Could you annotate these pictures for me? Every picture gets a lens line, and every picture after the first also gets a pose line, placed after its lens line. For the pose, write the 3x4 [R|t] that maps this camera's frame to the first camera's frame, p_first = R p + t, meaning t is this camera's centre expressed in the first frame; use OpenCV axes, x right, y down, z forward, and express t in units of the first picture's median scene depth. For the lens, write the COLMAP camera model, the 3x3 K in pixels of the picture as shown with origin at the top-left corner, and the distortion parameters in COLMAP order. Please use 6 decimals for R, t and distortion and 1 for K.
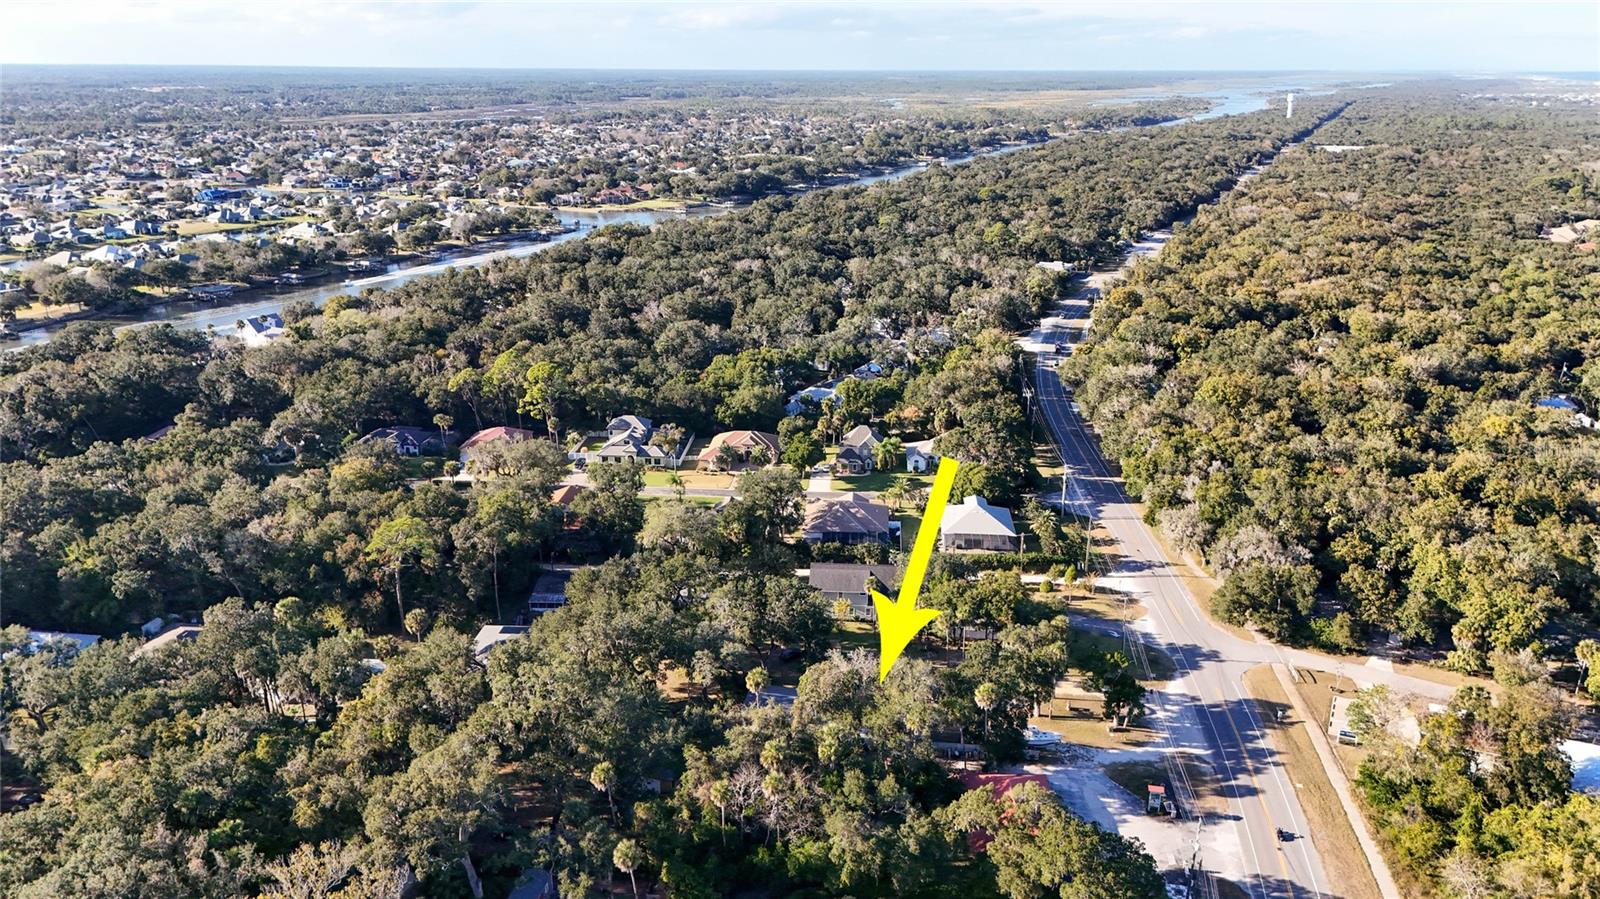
lens RADIAL K [[1156.9, 0, 800.0], [0, 1156.9, 449.5], [0, 0, 1]] dist [0.053293, -0.065551]
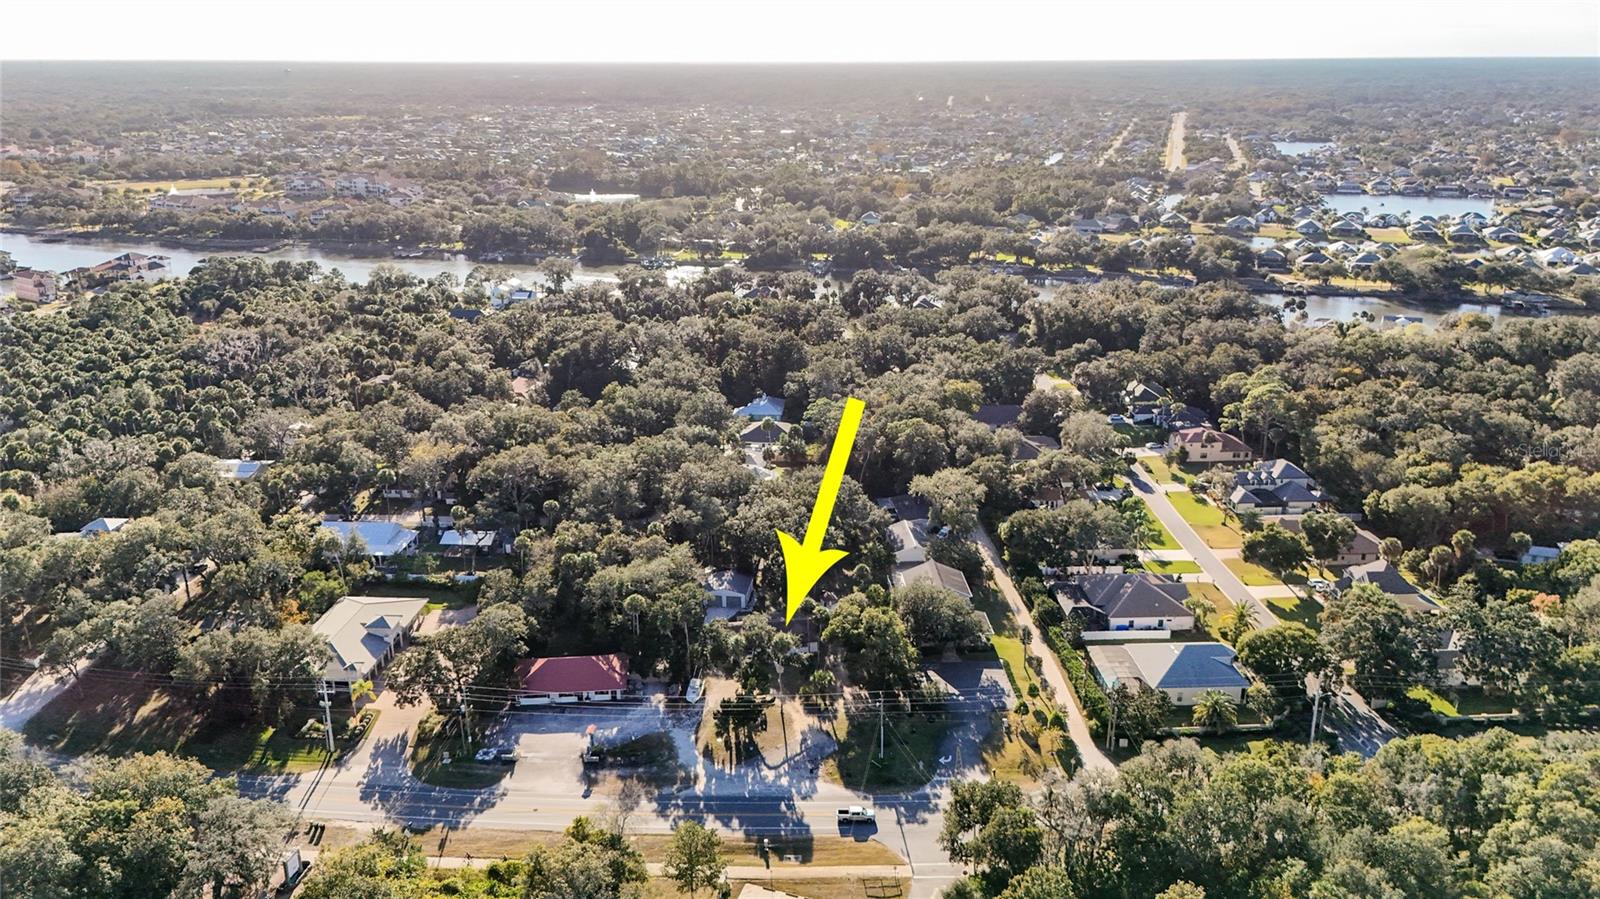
lens RADIAL K [[1156.9, 0, 800.0], [0, 1156.9, 449.5], [0, 0, 1]] dist [0.053293, -0.065551]
pose [[0.118066, 0.313423, -0.942246, 1.163472], [-0.309364, 0.913268, 0.265019, -0.283723], [0.943586, 0.260207, 0.204788, 0.785226]]
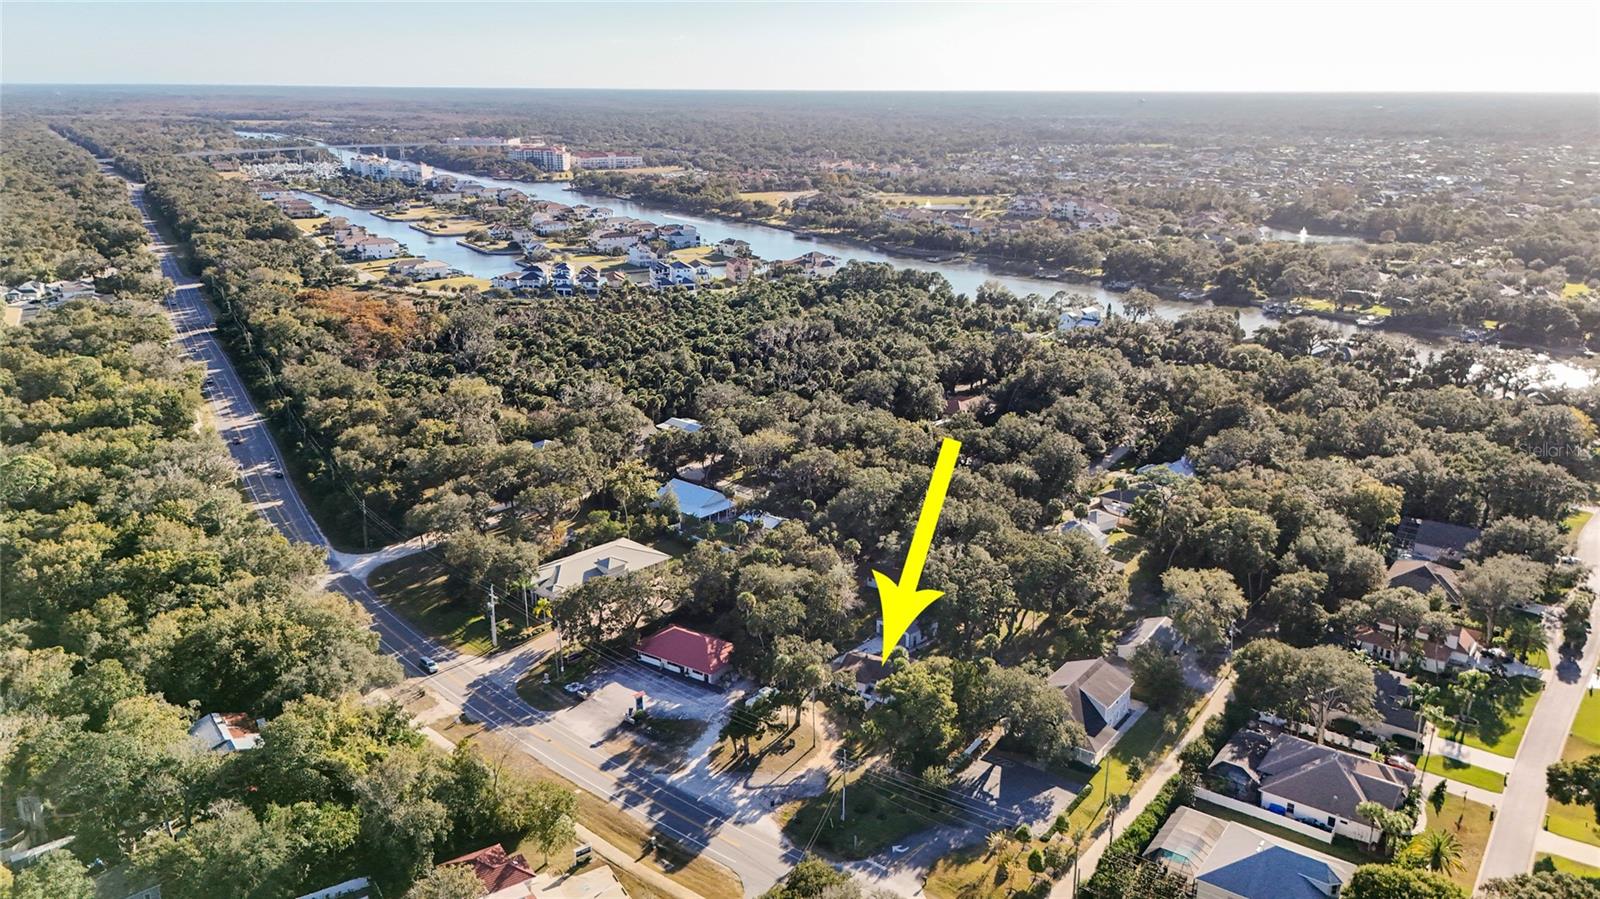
lens RADIAL K [[1156.9, 0, 800.0], [0, 1156.9, 449.5], [0, 0, 1]] dist [0.053293, -0.065551]
pose [[-0.529490, 0.247543, -0.811395, 1.025344], [-0.269386, 0.857906, 0.437525, -0.461852], [0.804407, 0.450244, -0.387568, 1.327360]]
